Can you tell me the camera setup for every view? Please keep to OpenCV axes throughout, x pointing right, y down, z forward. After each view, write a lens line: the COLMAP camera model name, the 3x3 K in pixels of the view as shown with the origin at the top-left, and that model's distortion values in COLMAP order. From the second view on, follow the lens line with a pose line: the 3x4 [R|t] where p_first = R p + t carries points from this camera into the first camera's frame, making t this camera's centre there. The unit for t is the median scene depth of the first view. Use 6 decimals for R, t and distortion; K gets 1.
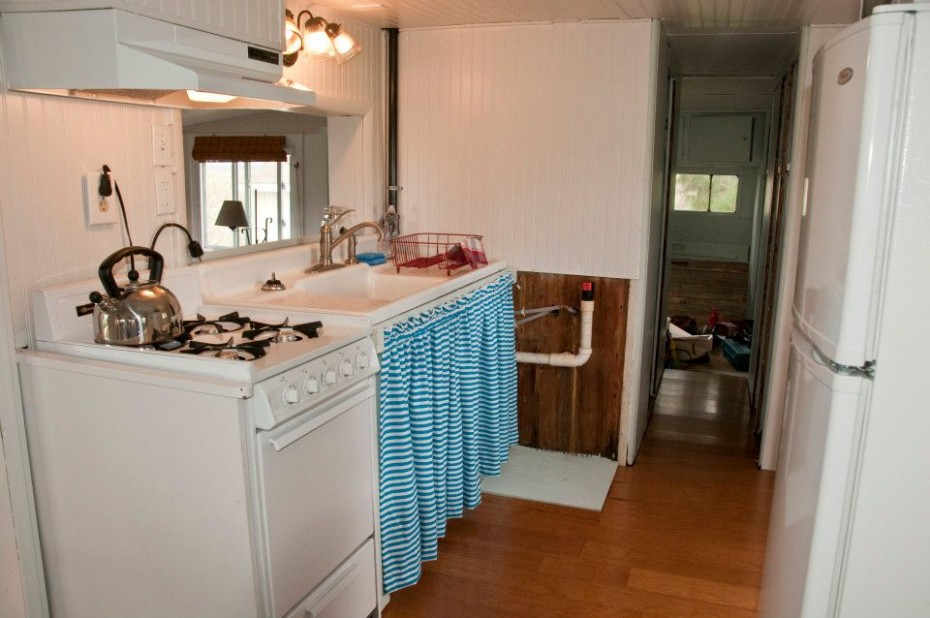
lens RADIAL K [[721.4, 0, 465.0], [0, 721.4, 309.0], [0, 0, 1]] dist [-0.039659, 0.004189]
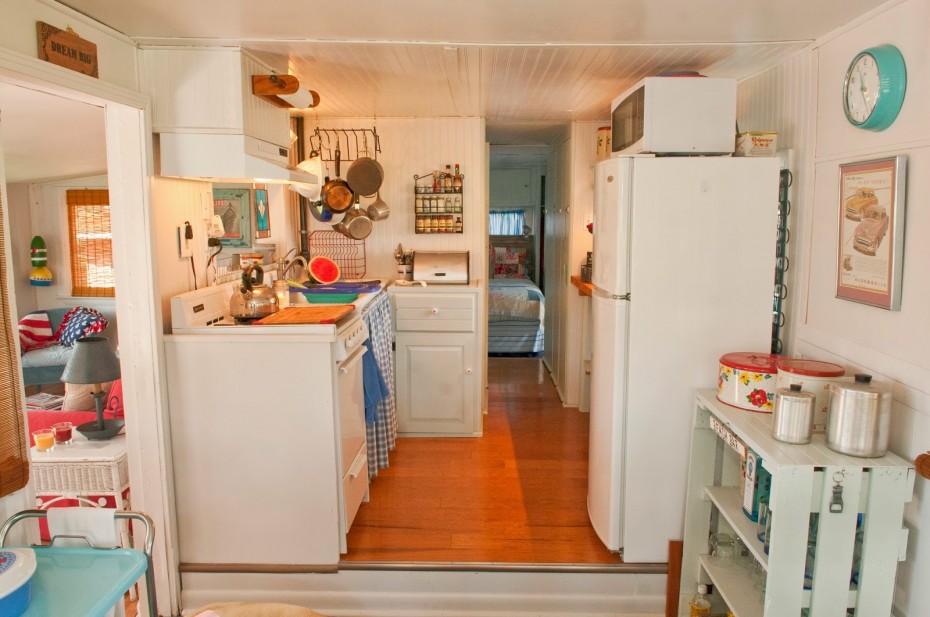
lens RADIAL K [[721.4, 0, 465.0], [0, 721.4, 308.5], [0, 0, 1]] dist [-0.039659, 0.004189]
pose [[0.956739, -0.049256, 0.286747, -0.379246], [0.065518, 0.996725, -0.047391, 0.106988], [-0.283473, 0.064128, 0.956834, -0.671404]]
